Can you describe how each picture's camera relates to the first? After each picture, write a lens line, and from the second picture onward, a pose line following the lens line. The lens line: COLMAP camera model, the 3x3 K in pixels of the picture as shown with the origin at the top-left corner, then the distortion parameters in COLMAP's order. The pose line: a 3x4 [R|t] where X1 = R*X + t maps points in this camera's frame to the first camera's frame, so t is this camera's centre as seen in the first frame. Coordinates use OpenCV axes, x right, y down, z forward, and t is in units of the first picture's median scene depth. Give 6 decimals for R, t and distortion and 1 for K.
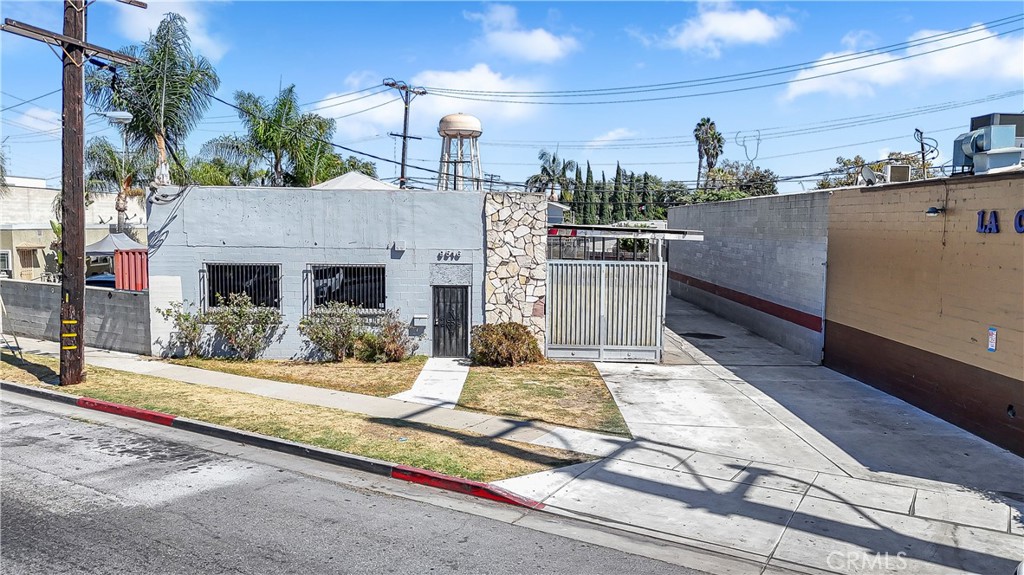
lens RADIAL K [[742.5, 0, 510.0], [0, 742.5, 287.5], [0, 0, 1]] dist [0.011811, 0.002368]
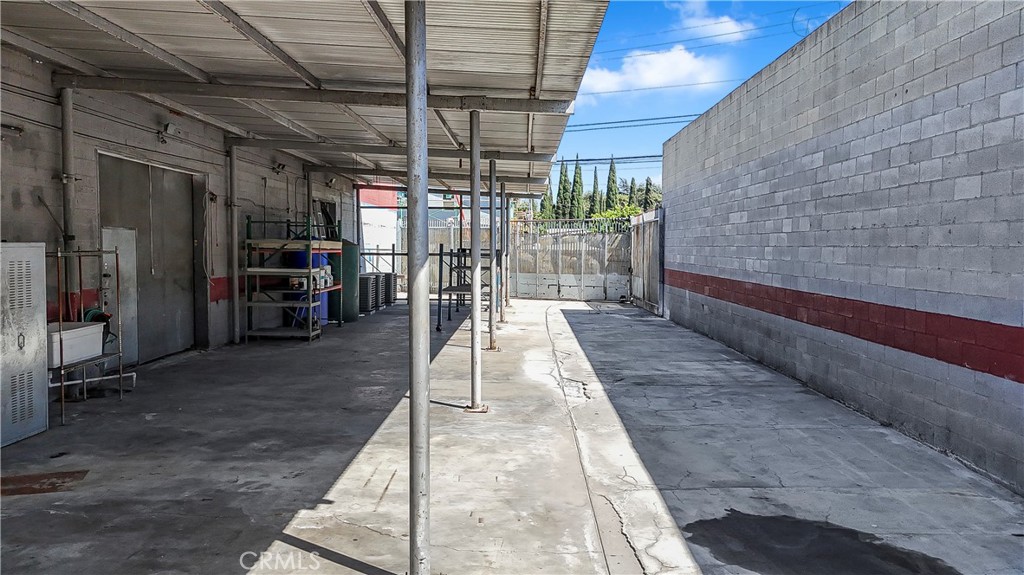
lens RADIAL K [[742.5, 0, 513.9], [0, 742.5, 289.1], [0, 0, 1]] dist [0.011811, 0.002368]
pose [[0.999990, -0.000062, -0.004446, 0.142005], [-0.000061, 0.999617, -0.027660, 0.004390], [0.004446, 0.027660, 0.999608, 0.624176]]
